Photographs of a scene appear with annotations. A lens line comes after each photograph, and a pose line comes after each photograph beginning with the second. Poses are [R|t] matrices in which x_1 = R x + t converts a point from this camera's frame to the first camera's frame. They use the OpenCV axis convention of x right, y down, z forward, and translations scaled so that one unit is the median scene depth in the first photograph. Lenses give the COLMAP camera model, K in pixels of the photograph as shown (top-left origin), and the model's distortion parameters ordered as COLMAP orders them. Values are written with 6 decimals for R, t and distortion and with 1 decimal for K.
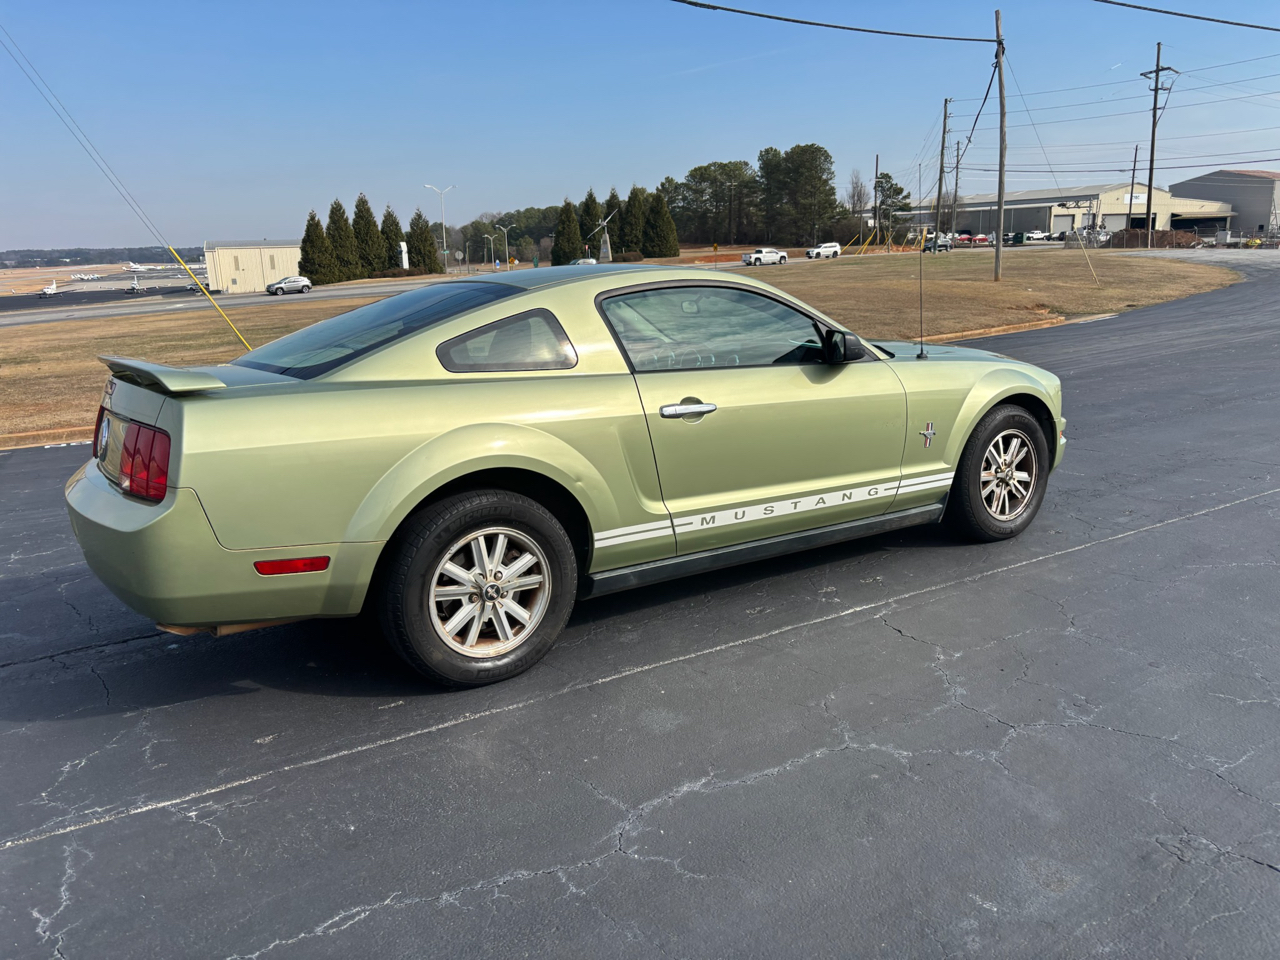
lens RADIAL K [[979.2, 0, 640.0], [0, 979.2, 480.0], [0, 0, 1]] dist [0.043087, -0.057077]
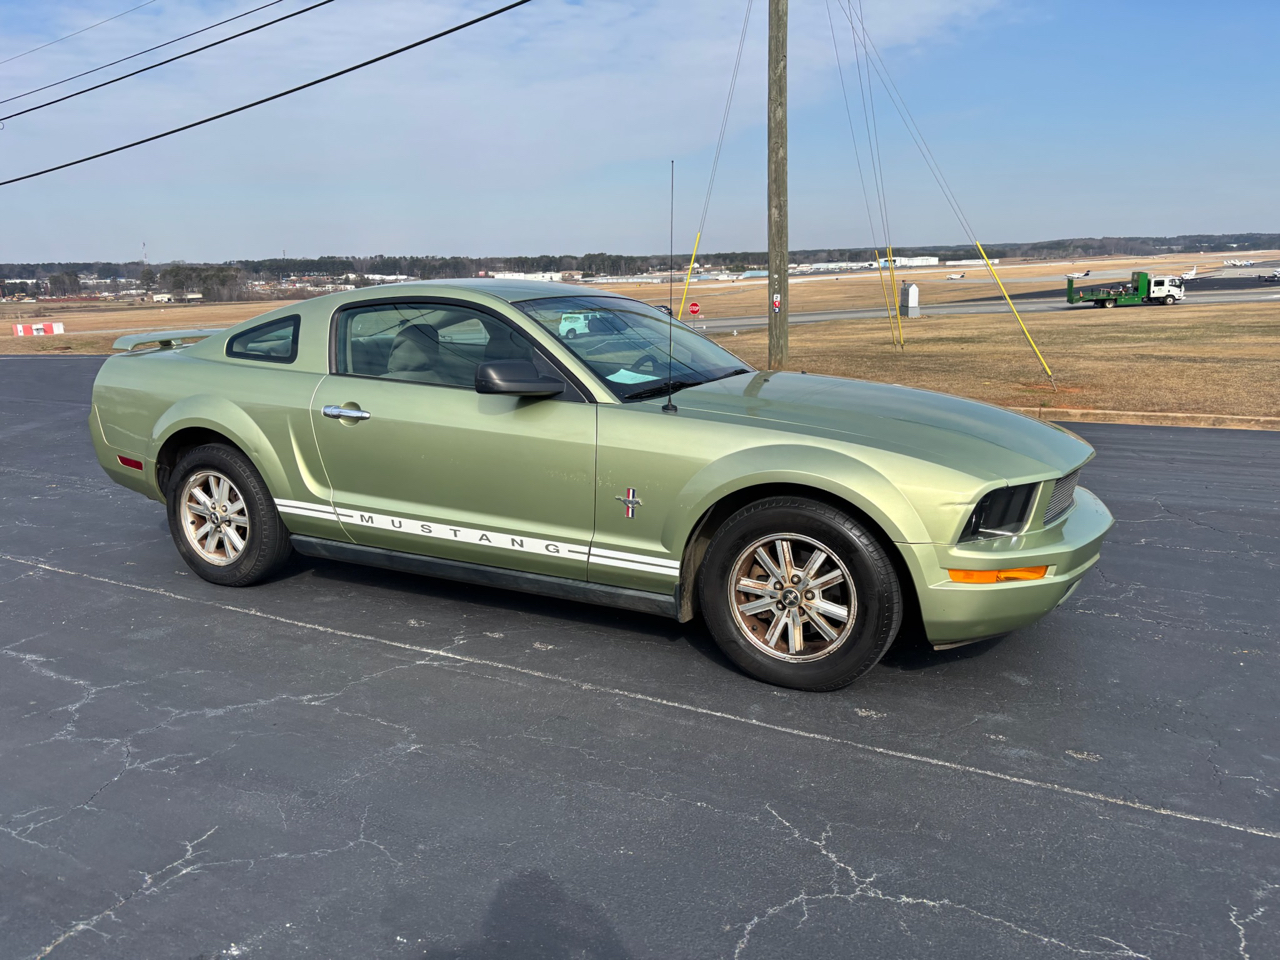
lens RADIAL K [[980.5, 0, 637.2], [0, 980.5, 483.7], [0, 0, 1]] dist [0.051384, -0.064763]
pose [[0.492117, 0.202670, -0.846608, 0.978079], [-0.188079, 0.974306, 0.123913, -0.162431], [0.849969, 0.098249, 0.517591, 0.595508]]
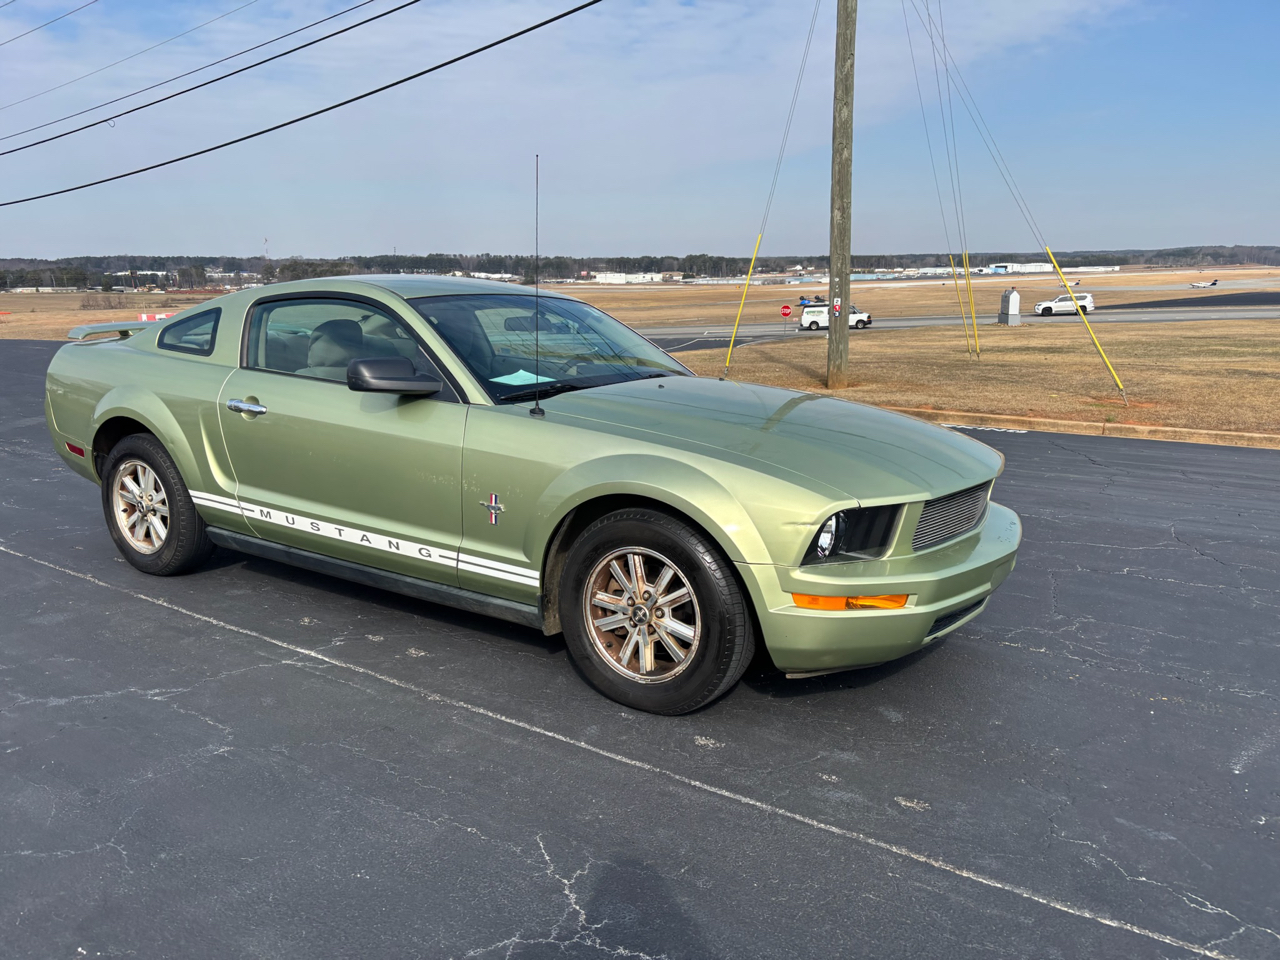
lens RADIAL K [[980.5, 0, 637.2], [0, 980.5, 483.7], [0, 0, 1]] dist [0.051384, -0.064763]
pose [[0.400289, 0.218217, -0.890028, 1.031473], [-0.211195, 0.967057, 0.142118, -0.200392], [0.891721, 0.131081, 0.433188, 0.771296]]
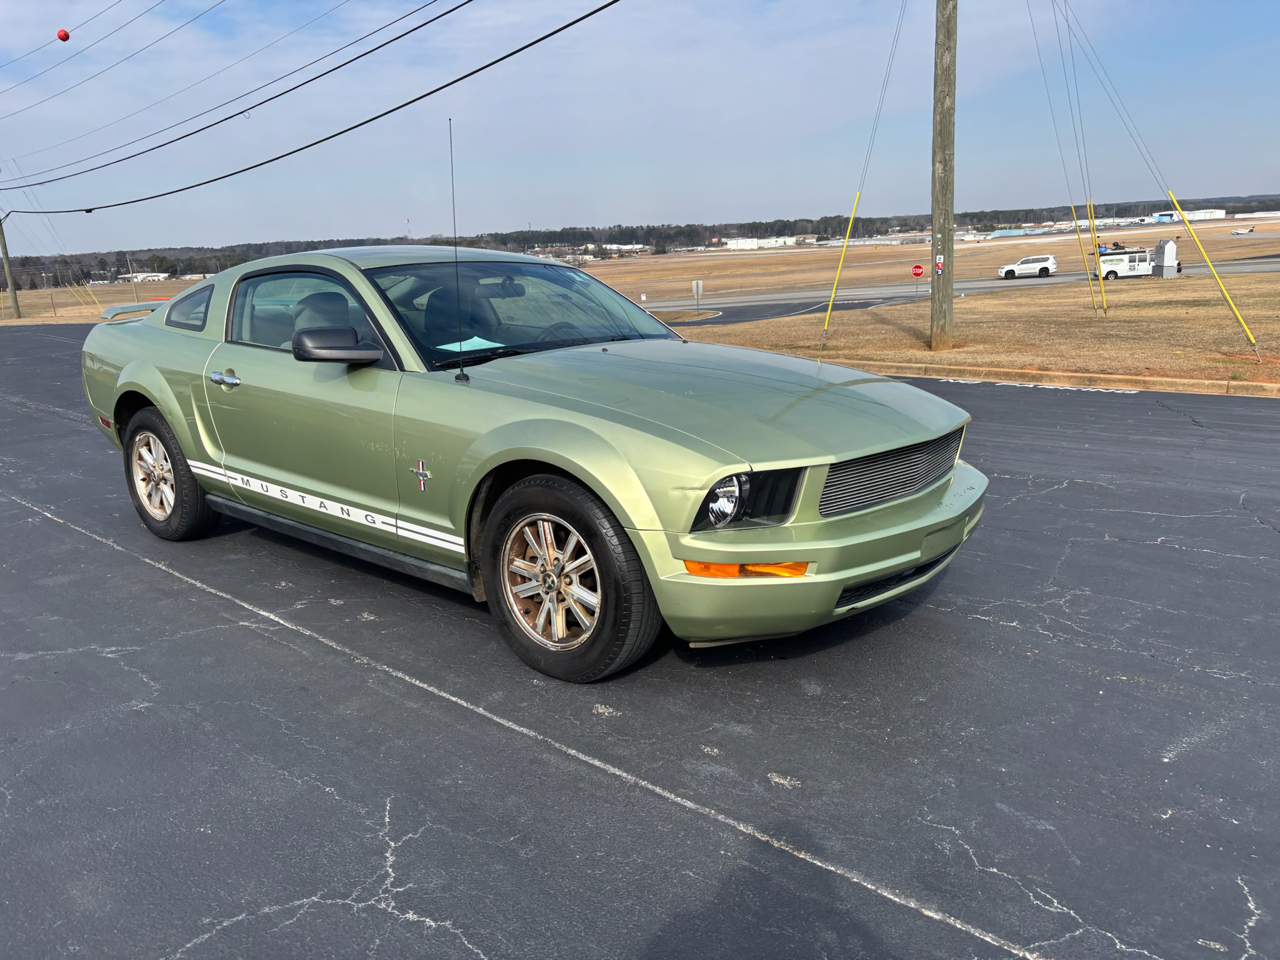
lens RADIAL K [[982.8, 0, 634.0], [0, 982.8, 474.1], [0, 0, 1]] dist [0.044065, -0.046768]
pose [[0.274196, 0.235178, -0.932474, 1.076526], [-0.181130, 0.964912, 0.190097, -0.227631], [0.944462, 0.116775, 0.307173, 0.928155]]
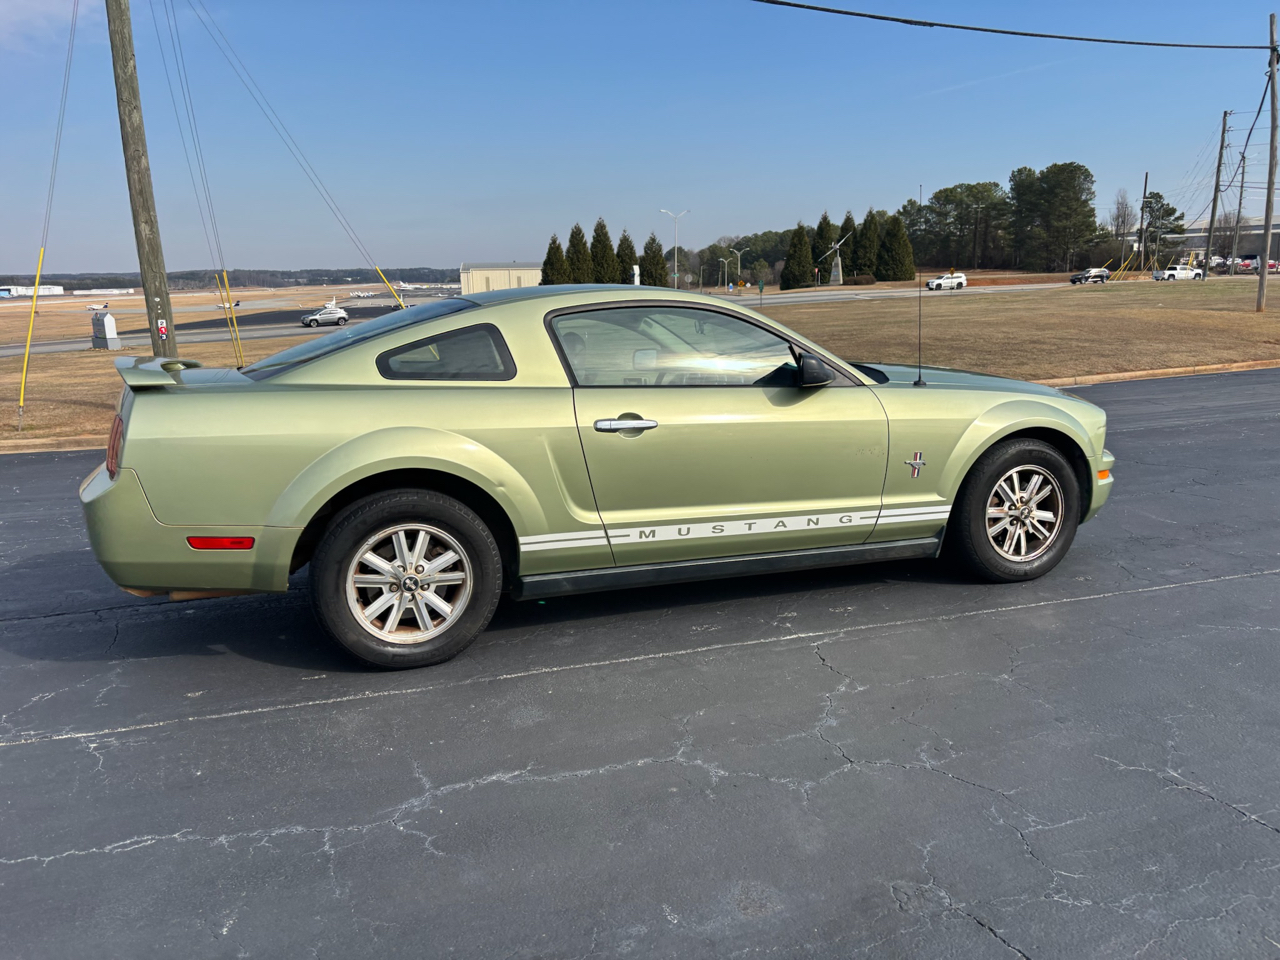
lens RADIAL K [[980.5, 0, 637.2], [0, 980.5, 483.7], [0, 0, 1]] dist [0.051384, -0.064763]
pose [[0.971543, 0.058608, -0.229499, 0.252736], [-0.063042, 0.997938, -0.012030, 0.001436], [0.228321, 0.026156, 0.973235, -0.001085]]
